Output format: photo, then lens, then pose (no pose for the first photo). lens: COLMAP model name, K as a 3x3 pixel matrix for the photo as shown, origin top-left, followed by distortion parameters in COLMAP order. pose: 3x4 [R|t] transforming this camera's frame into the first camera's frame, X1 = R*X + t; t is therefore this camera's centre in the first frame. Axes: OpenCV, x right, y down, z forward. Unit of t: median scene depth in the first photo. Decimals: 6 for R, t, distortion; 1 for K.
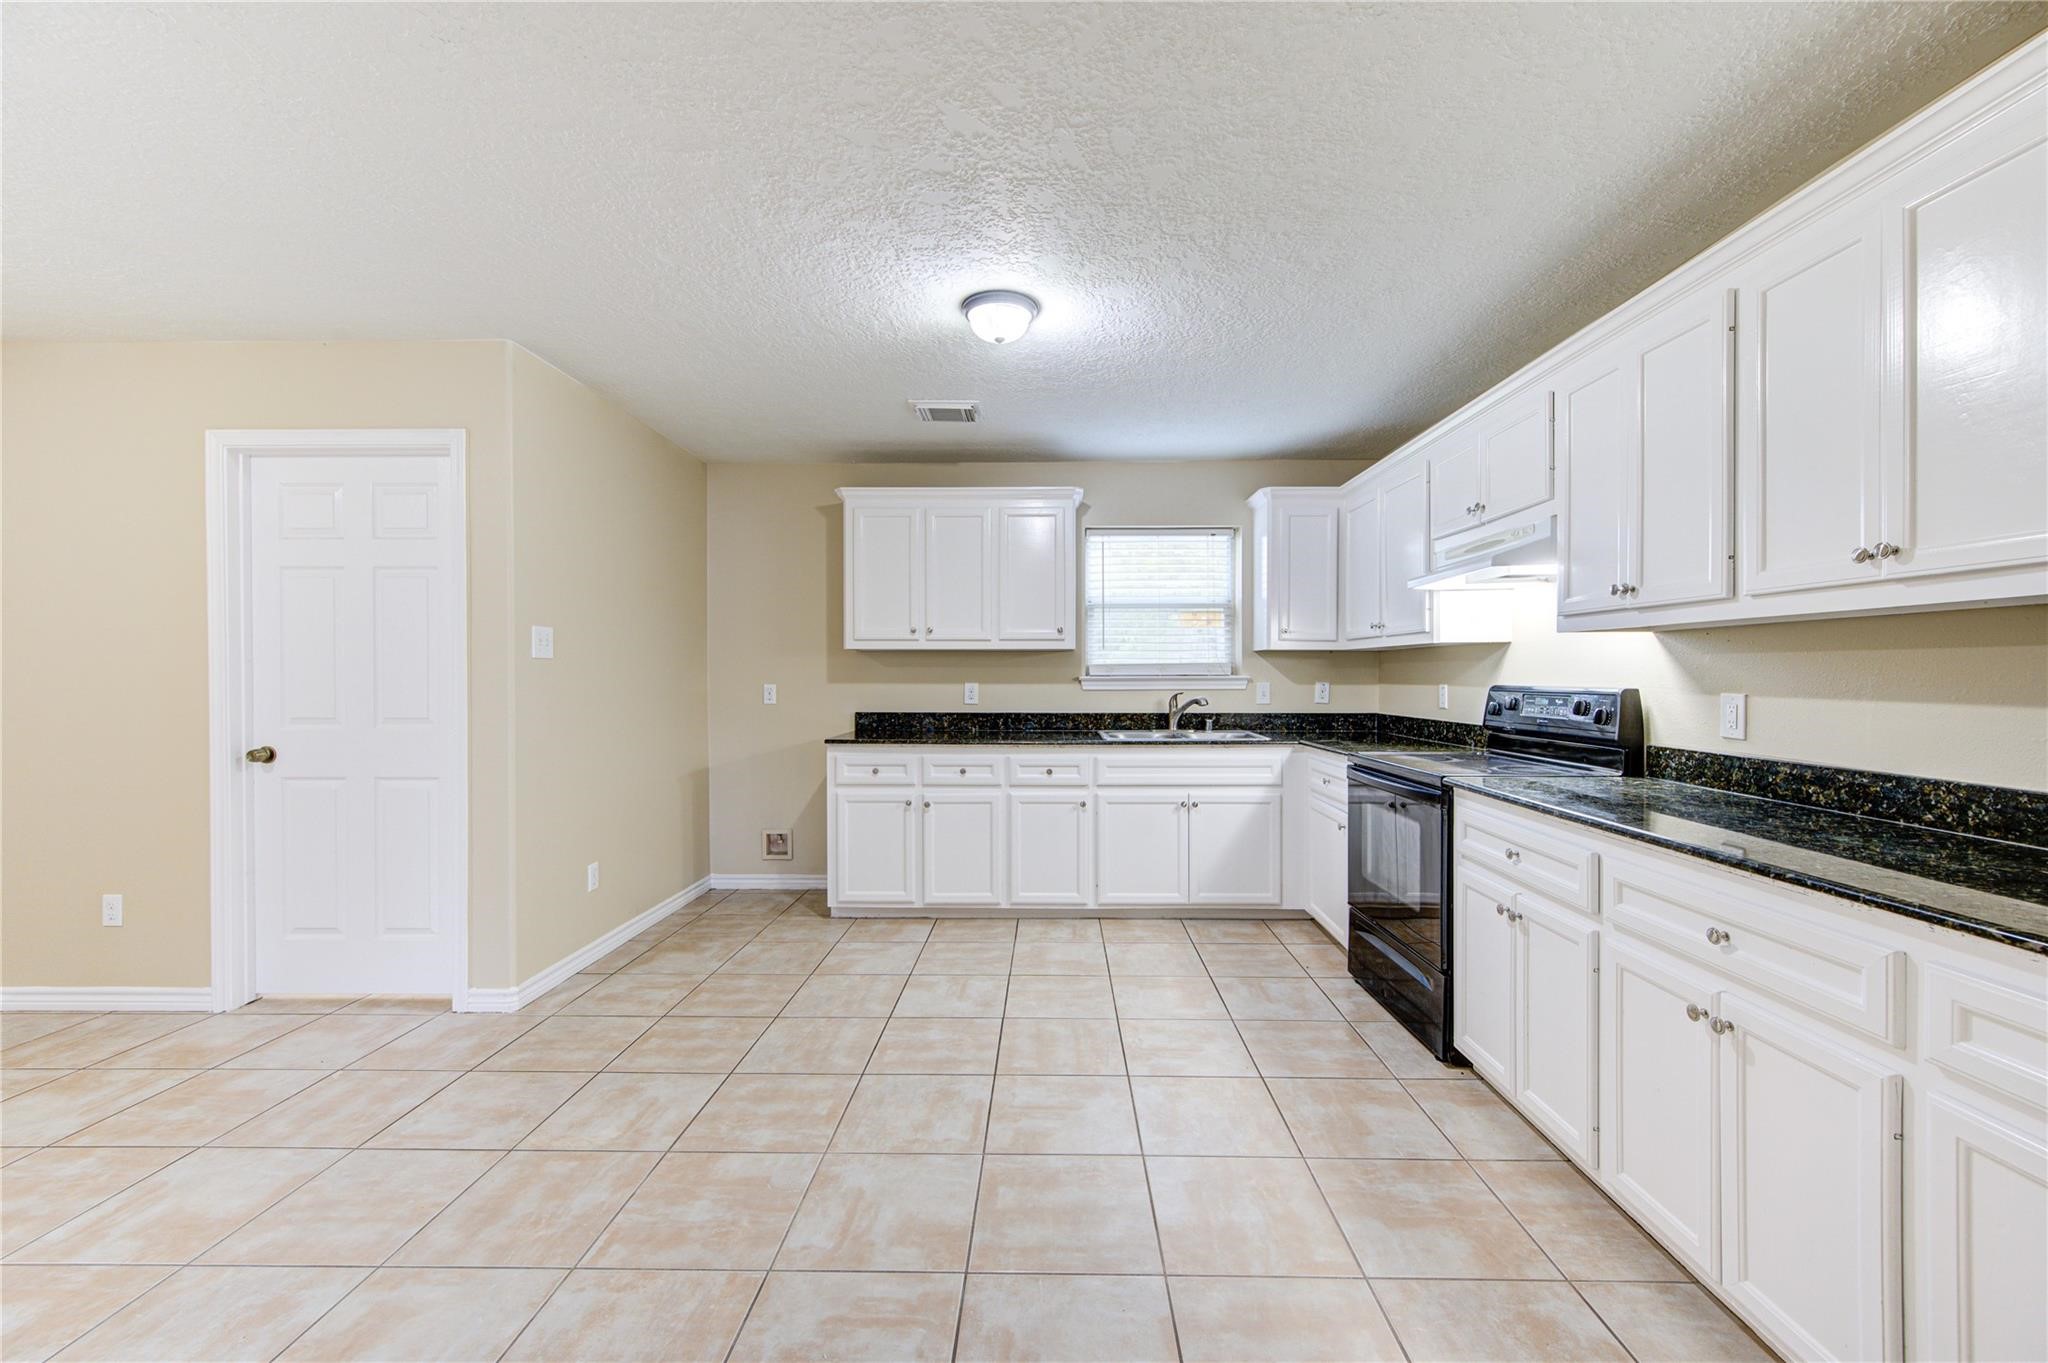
lens RADIAL K [[813.2, 0, 1035.2], [0, 813.2, 675.5], [0, 0, 1]] dist [-0.001154, -0.000696]
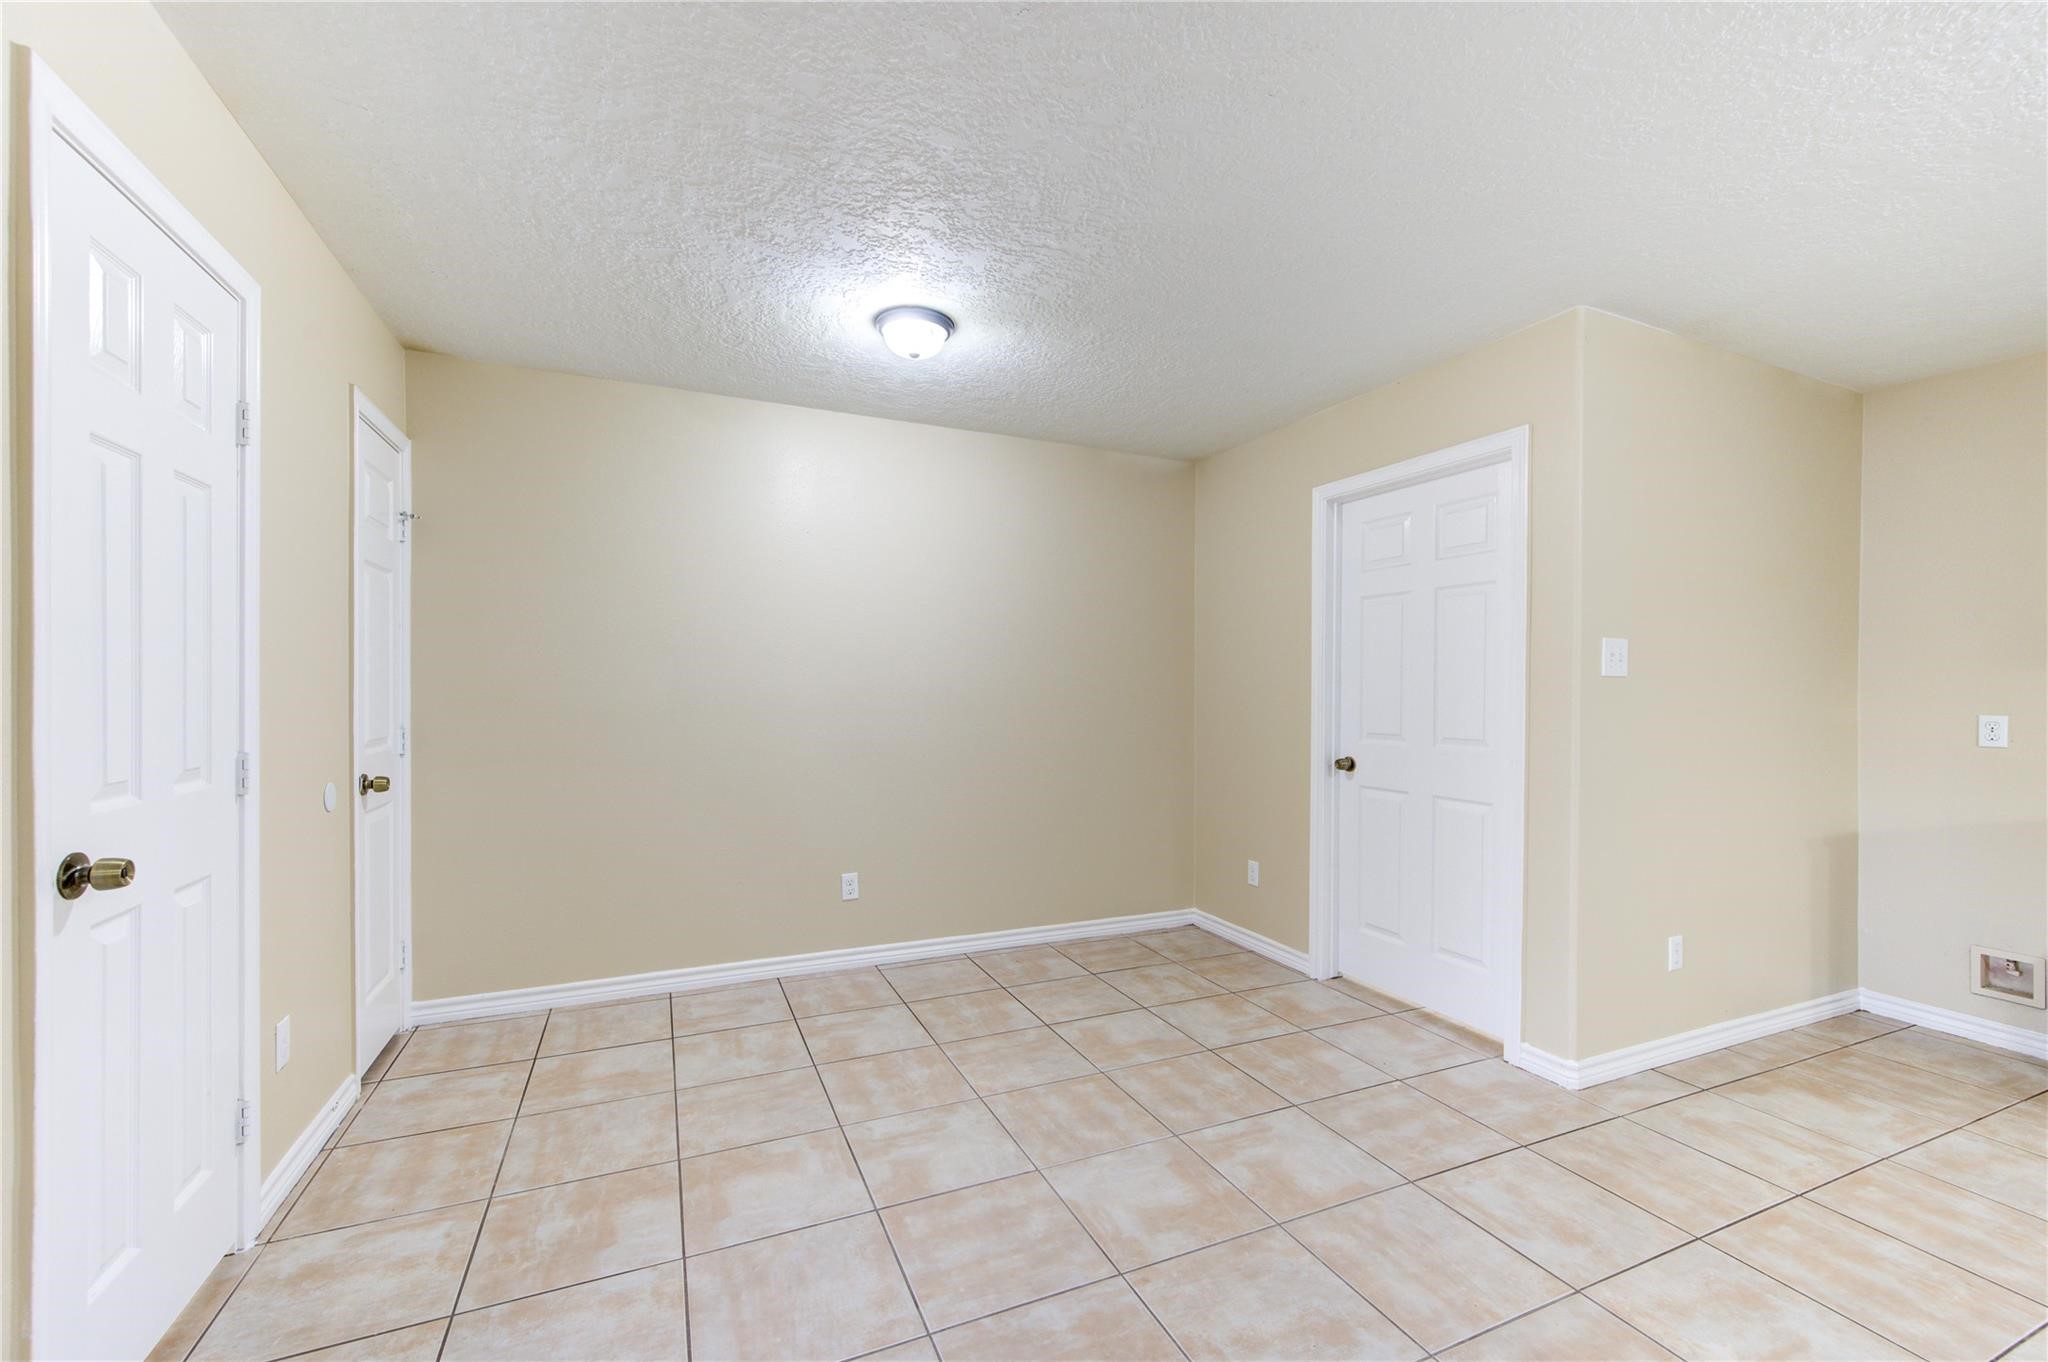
lens RADIAL K [[813.2, 0, 1029.4], [0, 813.2, 706.8], [0, 0, 1]] dist [-0.001154, -0.000696]
pose [[0.417684, 0.016191, -0.908448, -0.120691], [-0.007818, 0.999868, 0.014226, 0.009594], [0.908559, 0.001160, 0.417755, 0.139499]]
